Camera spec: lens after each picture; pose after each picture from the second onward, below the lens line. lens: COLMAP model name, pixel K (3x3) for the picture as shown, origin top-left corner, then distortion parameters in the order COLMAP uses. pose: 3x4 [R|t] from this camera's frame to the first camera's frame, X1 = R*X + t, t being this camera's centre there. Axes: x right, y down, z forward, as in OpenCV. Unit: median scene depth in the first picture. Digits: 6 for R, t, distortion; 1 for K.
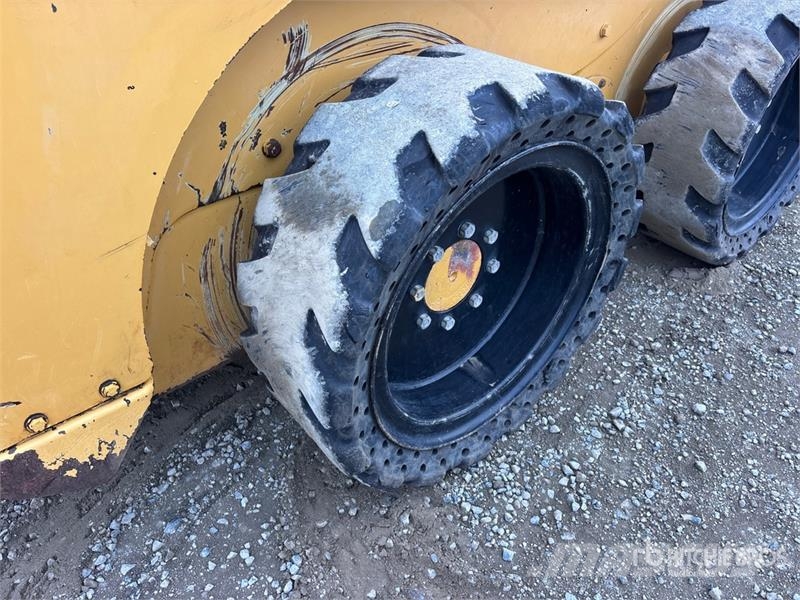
lens RADIAL K [[621.0, 0, 400.0], [0, 621.0, 300.0], [0, 0, 1]] dist [0.081145, -0.099982]
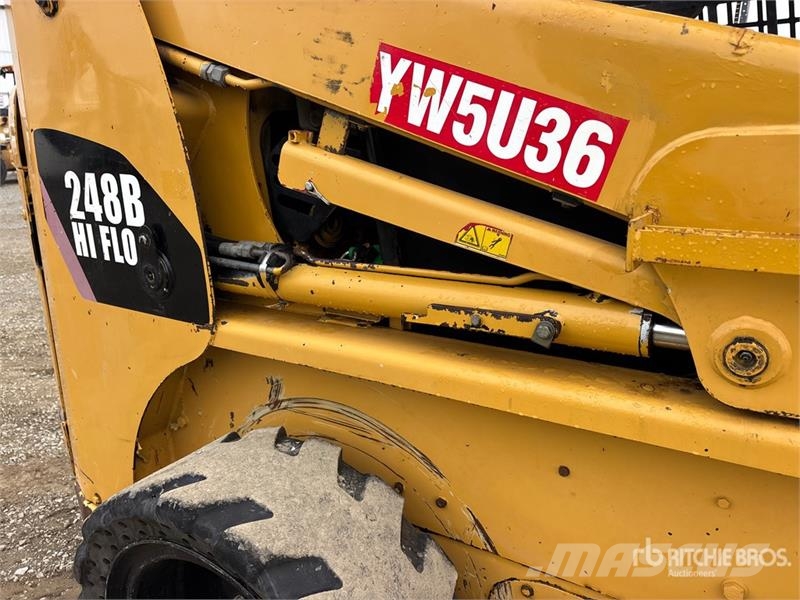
lens RADIAL K [[611.0, 0, 397.3], [0, 611.0, 304.8], [0, 0, 1]] dist [0.050769, -0.057791]
pose [[0.281637, 0.249272, -0.926577, 0.848044], [-0.562323, 0.825337, 0.051115, -0.606845], [0.777479, 0.506639, 0.372616, 0.498487]]
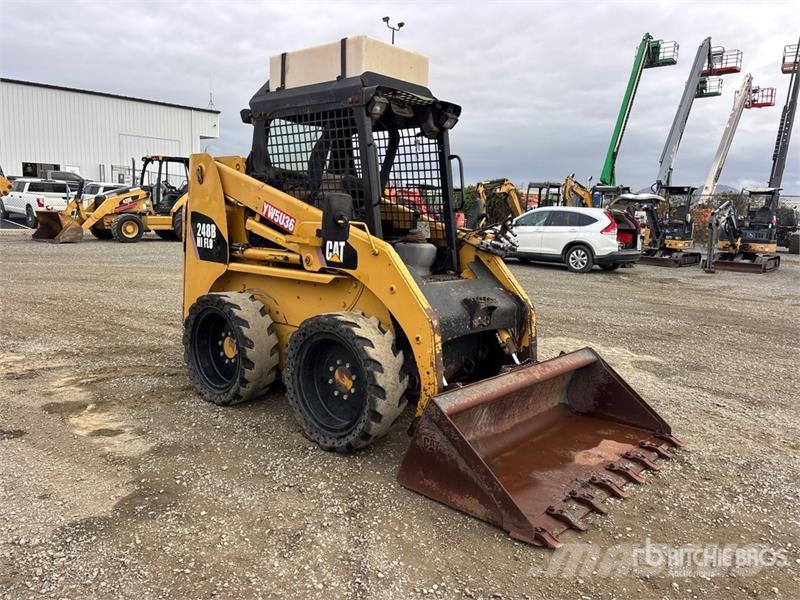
lens RADIAL K [[608.3, 0, 401.7], [0, 608.3, 296.9], [0, 0, 1]] dist [0.054698, -0.073625]
pose [[0.140780, 0.129165, -0.981579, 3.540968], [-0.636070, 0.771563, 0.010303, -0.904390], [0.758680, 0.622902, 0.190779, 0.847103]]
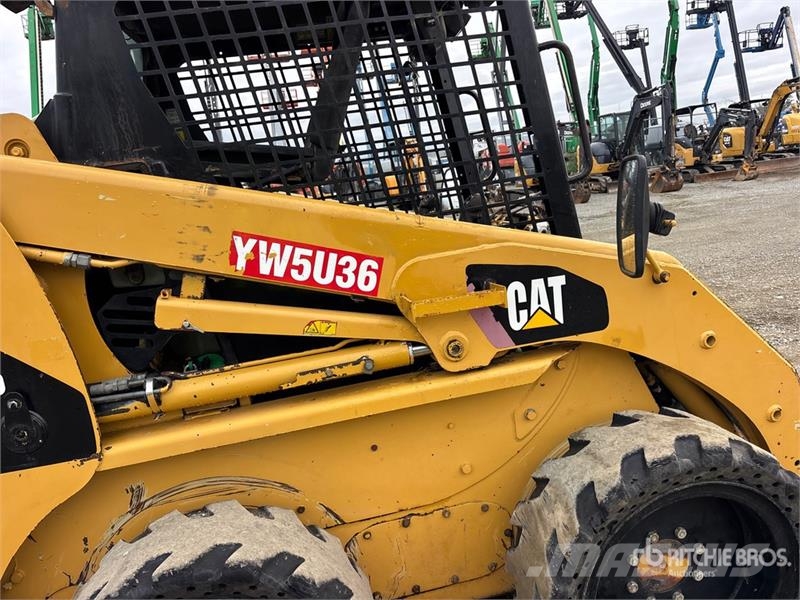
lens RADIAL K [[608.3, 0, 401.7], [0, 608.3, 296.9], [0, 0, 1]] dist [0.054698, -0.073625]
pose [[0.855613, -0.018382, -0.517290, 0.990430], [-0.198344, 0.911445, -0.360454, -0.344606], [0.478107, 0.411011, 0.776198, -0.086942]]
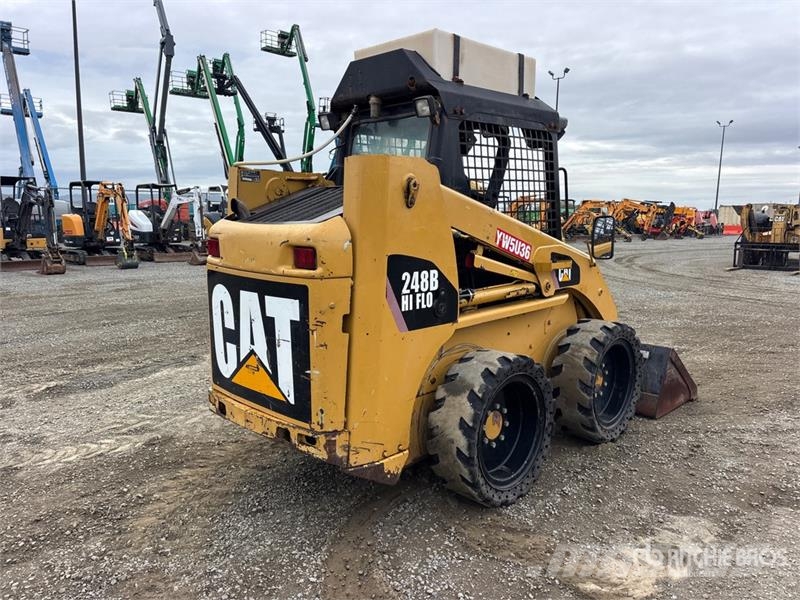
lens RADIAL K [[594.7, 0, 400.0], [0, 594.7, 300.0], [0, 0, 1]] dist [0.136434, -0.218559]
pose [[0.996719, -0.031752, 0.074446, -0.482129], [0.064310, 0.869182, -0.490293, 0.717722], [-0.049139, 0.493473, 0.868372, -1.487973]]
